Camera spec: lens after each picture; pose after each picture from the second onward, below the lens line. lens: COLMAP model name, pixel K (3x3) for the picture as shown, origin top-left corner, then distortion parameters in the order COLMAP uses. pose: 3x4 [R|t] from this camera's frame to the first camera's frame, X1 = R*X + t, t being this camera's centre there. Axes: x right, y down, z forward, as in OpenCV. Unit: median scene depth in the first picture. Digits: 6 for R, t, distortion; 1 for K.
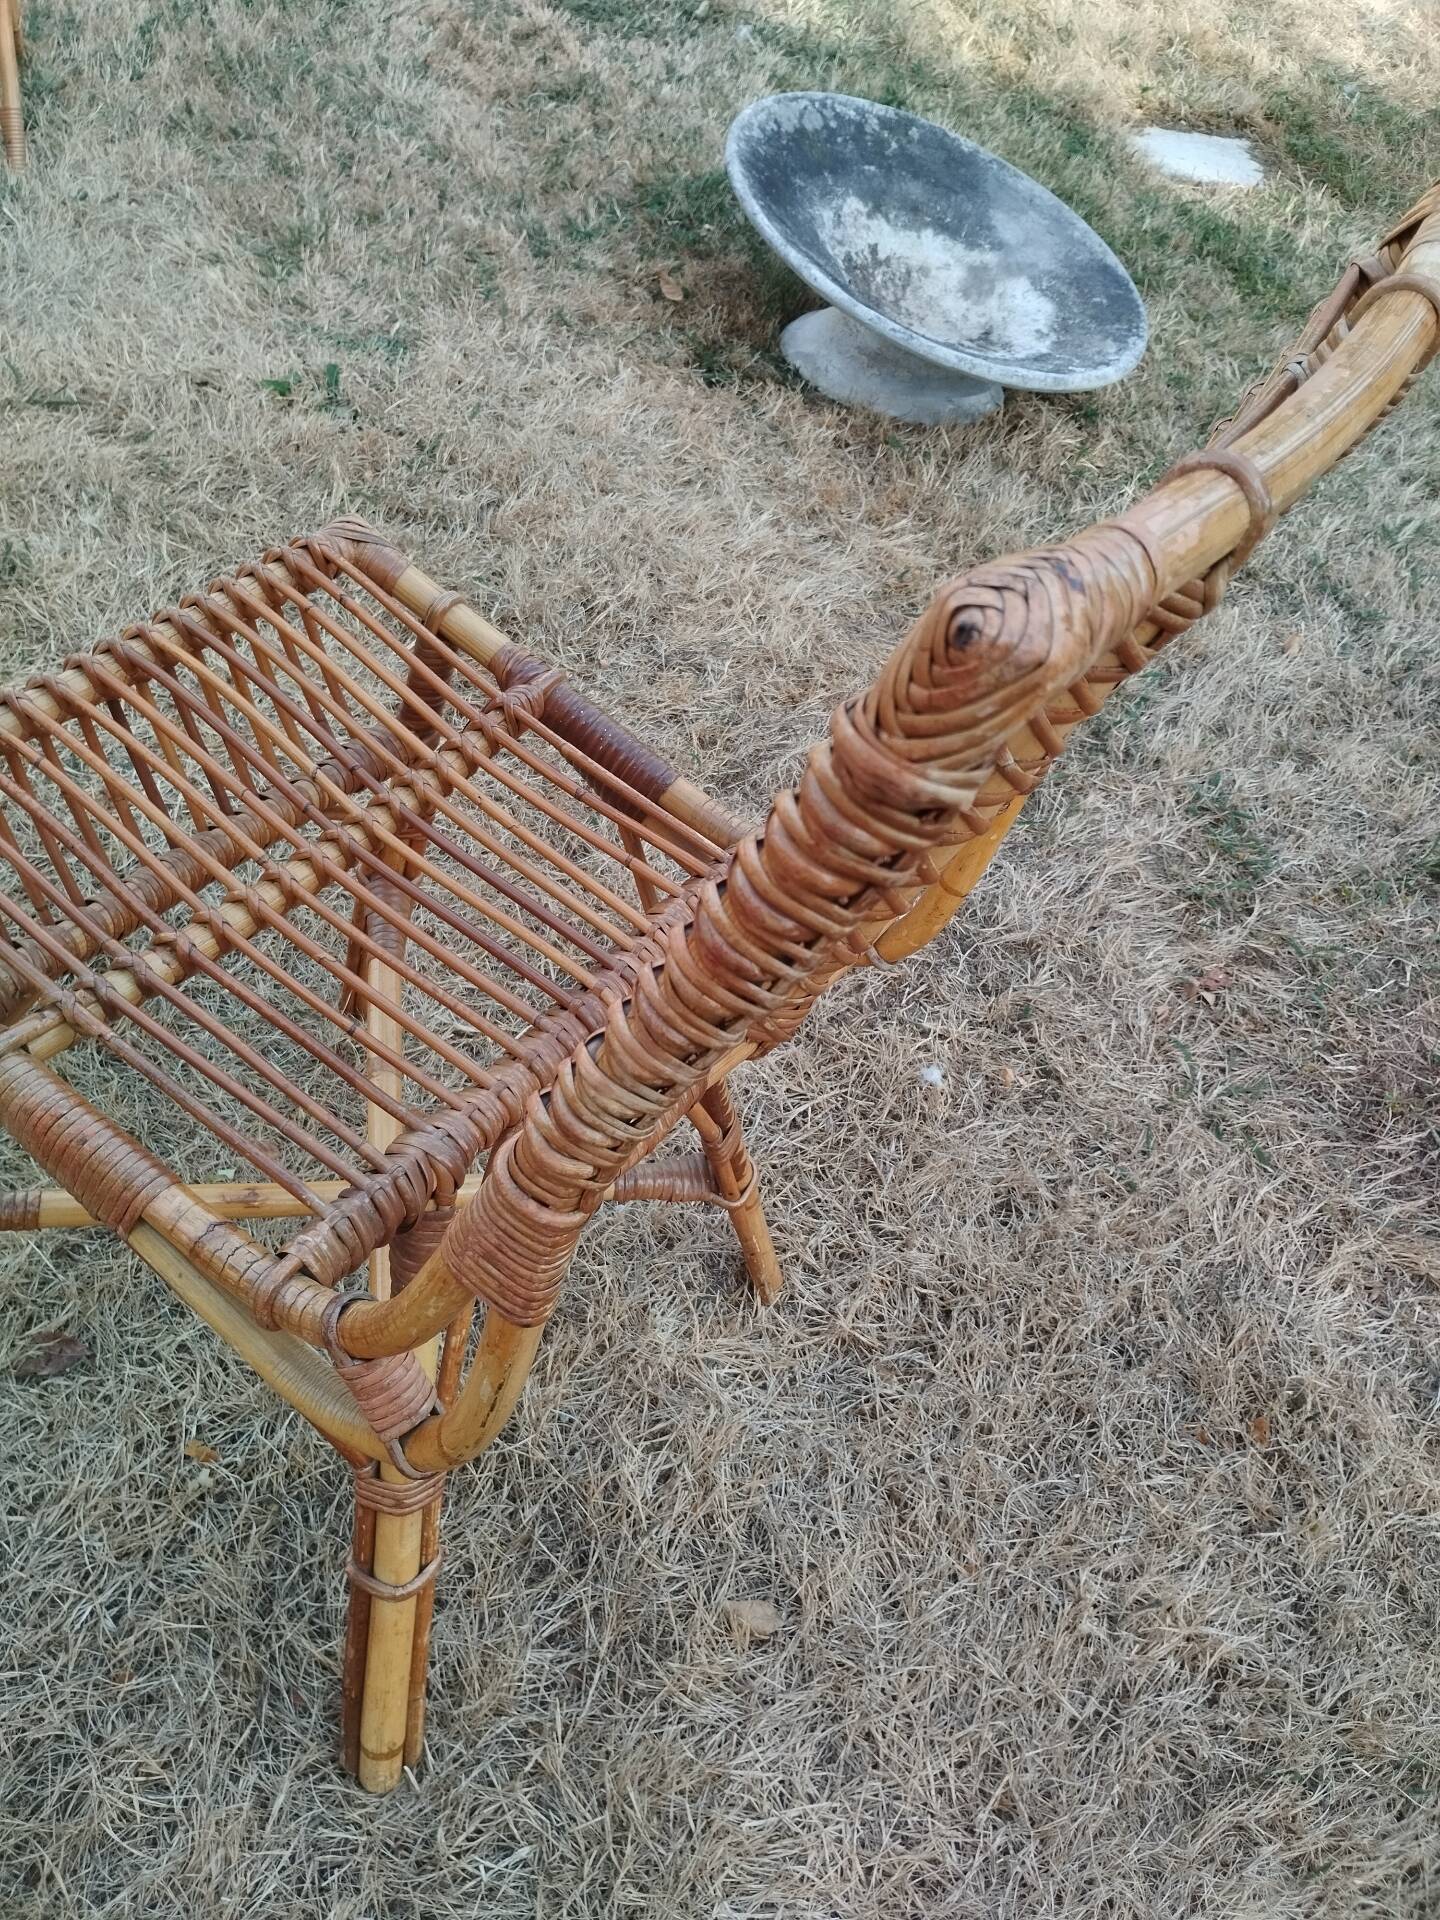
lens RADIAL K [[1650.7, 0, 739.5], [0, 1650.7, 945.6], [0, 0, 1]] dist [0.063282, -0.085378]
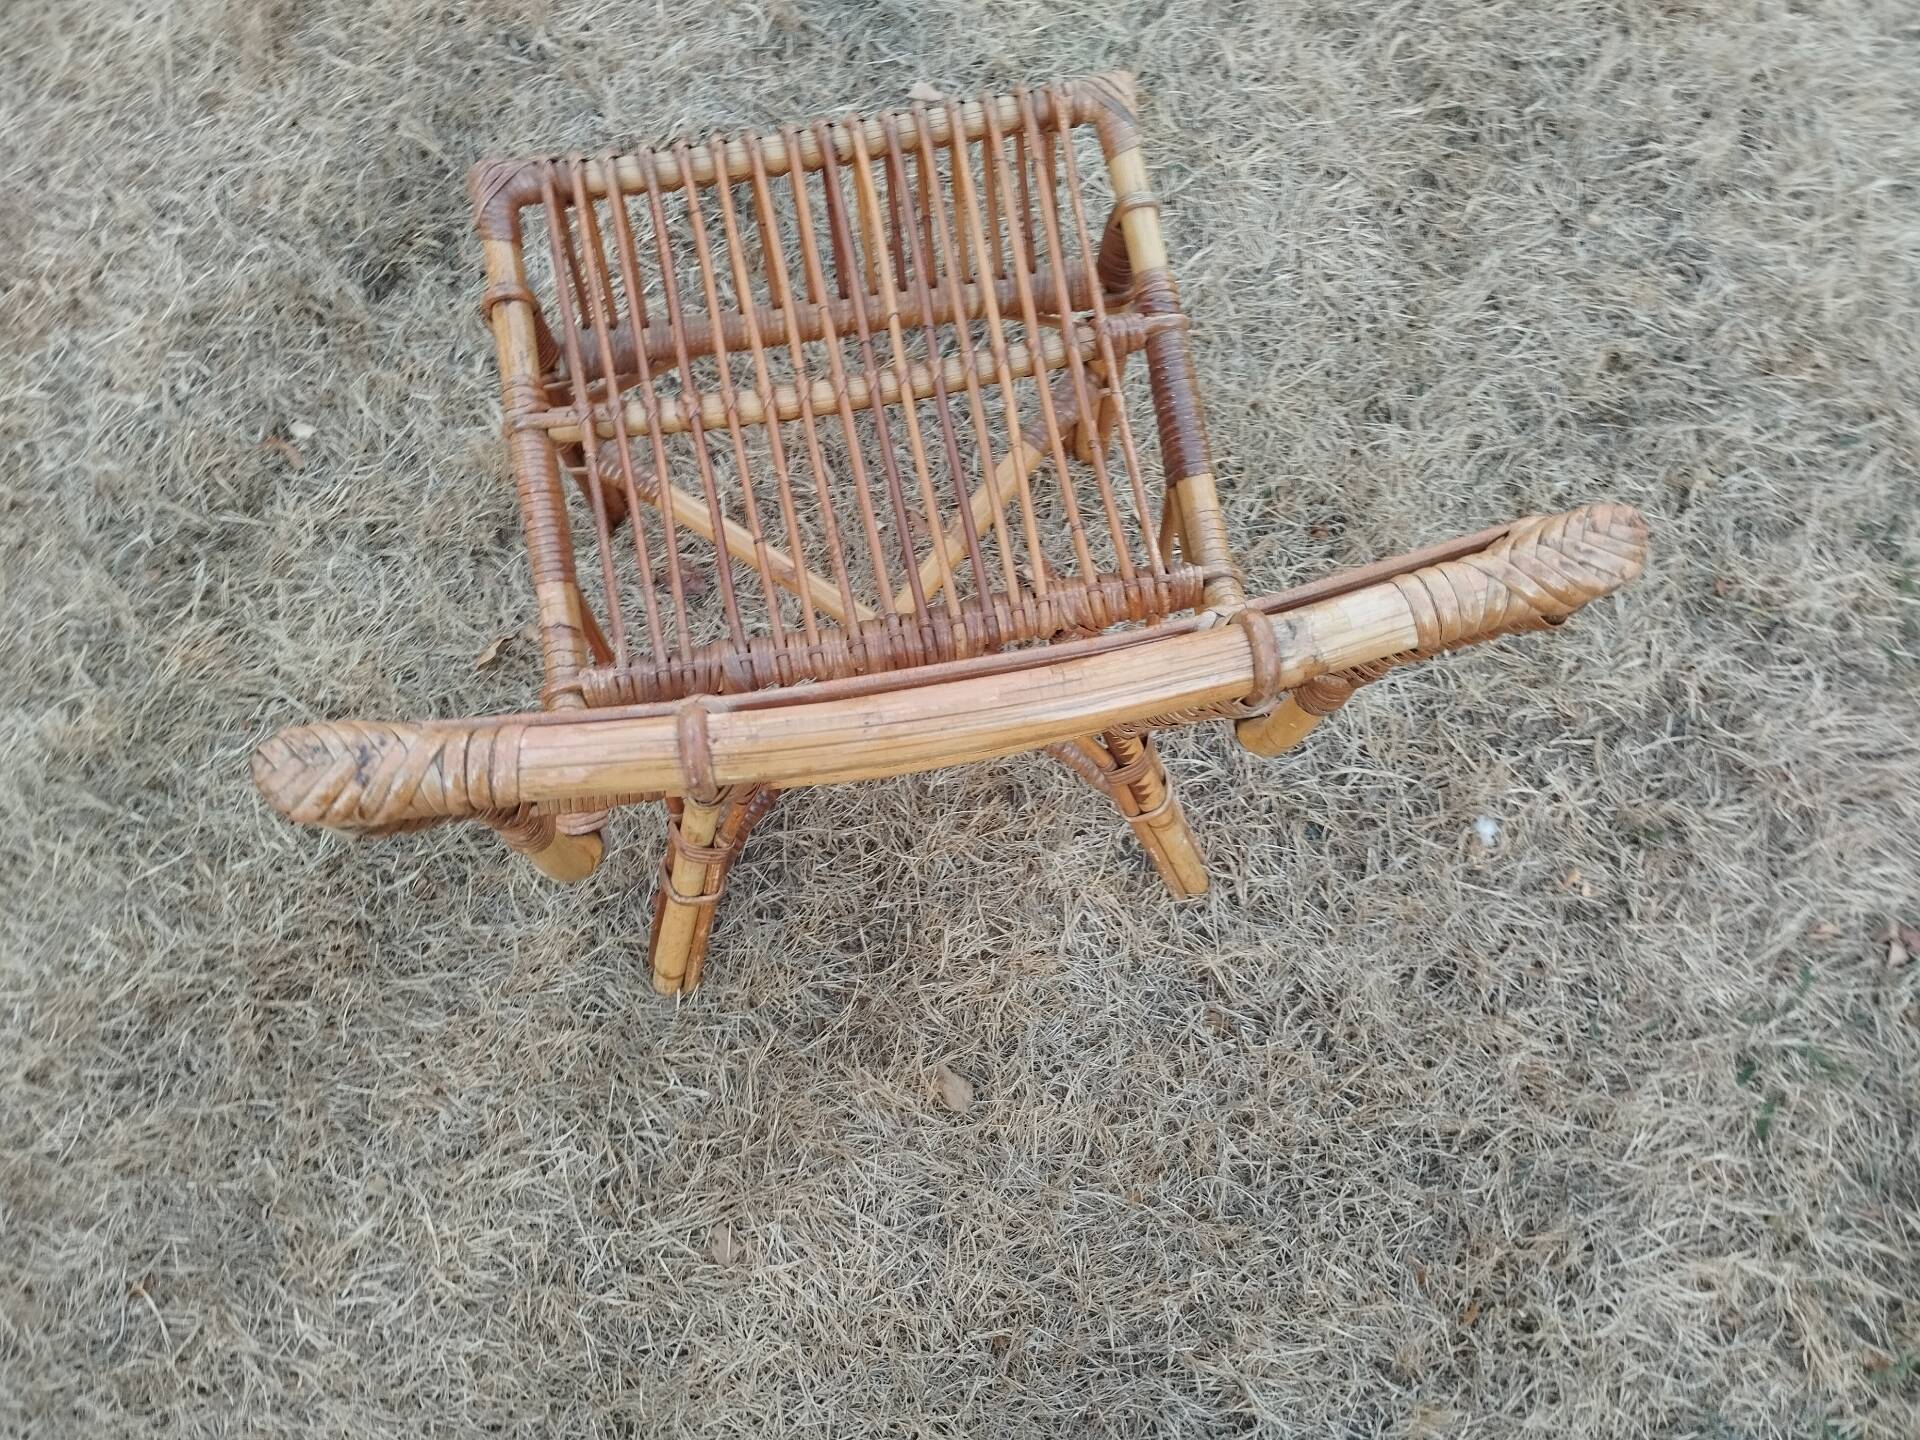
lens RADIAL K [[1650.7, 0, 949.4], [0, 1650.7, 710.8], [0, 0, 1]] dist [0.063282, -0.085378]
pose [[0.676536, 0.601040, -0.425499, 0.268364], [-0.420132, 0.789565, 0.447299, -0.267625], [0.604804, -0.123848, 0.786685, 0.063238]]
